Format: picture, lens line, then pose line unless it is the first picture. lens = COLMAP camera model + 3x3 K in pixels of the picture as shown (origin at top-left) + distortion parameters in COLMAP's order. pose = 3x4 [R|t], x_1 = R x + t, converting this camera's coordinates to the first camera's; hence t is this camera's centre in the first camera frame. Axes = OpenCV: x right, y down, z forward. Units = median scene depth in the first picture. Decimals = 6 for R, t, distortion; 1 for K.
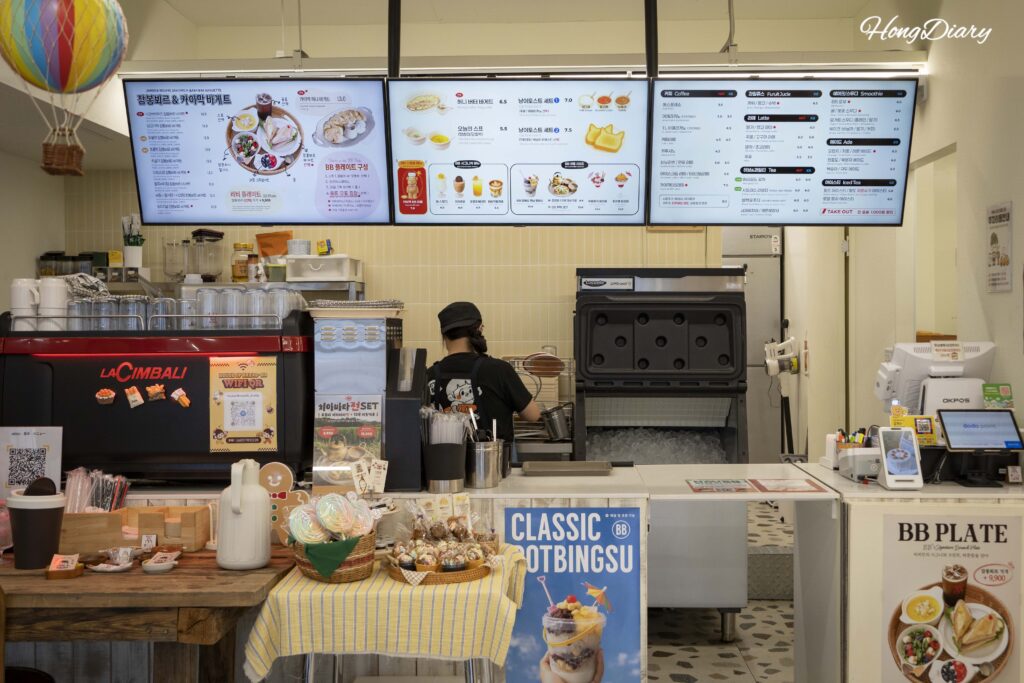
lens RADIAL K [[1093.8, 0, 512.5], [0, 1093.8, 338.9], [0, 0, 1]] dist [-0.033568, 0.000000]
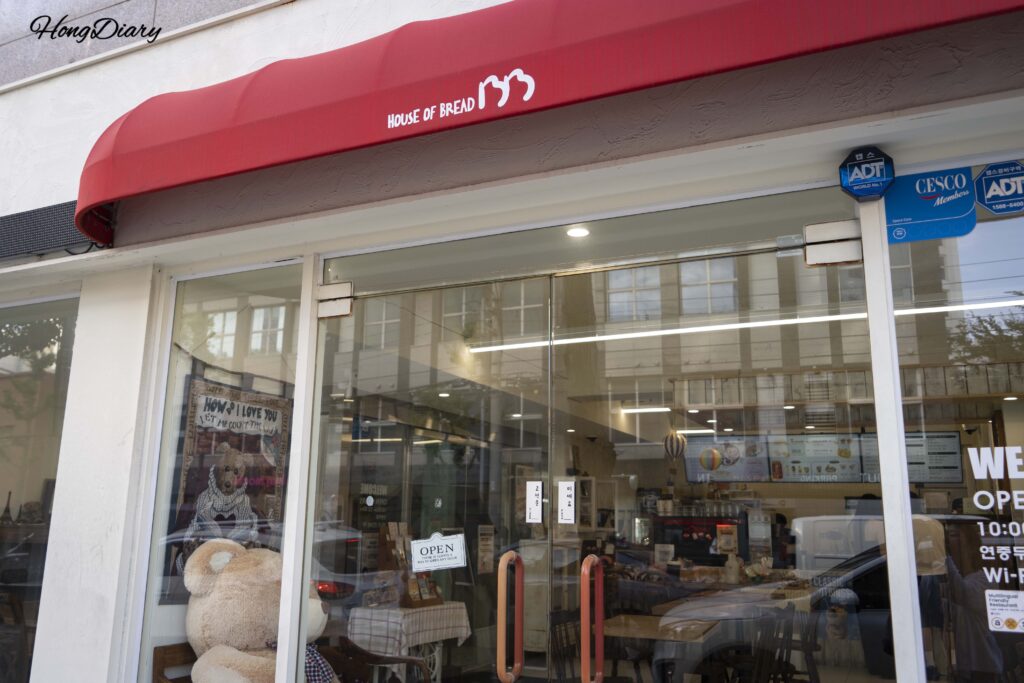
lens RADIAL K [[823.2, 0, 512.0], [0, 823.2, 339.5], [0, 0, 1]] dist [-0.003921, -0.002020]
pose [[0.918780, -0.065976, -0.389219, 0.158065], [-0.025545, 0.973933, -0.225391, 0.044718], [0.393943, 0.217027, 0.893145, -1.532953]]
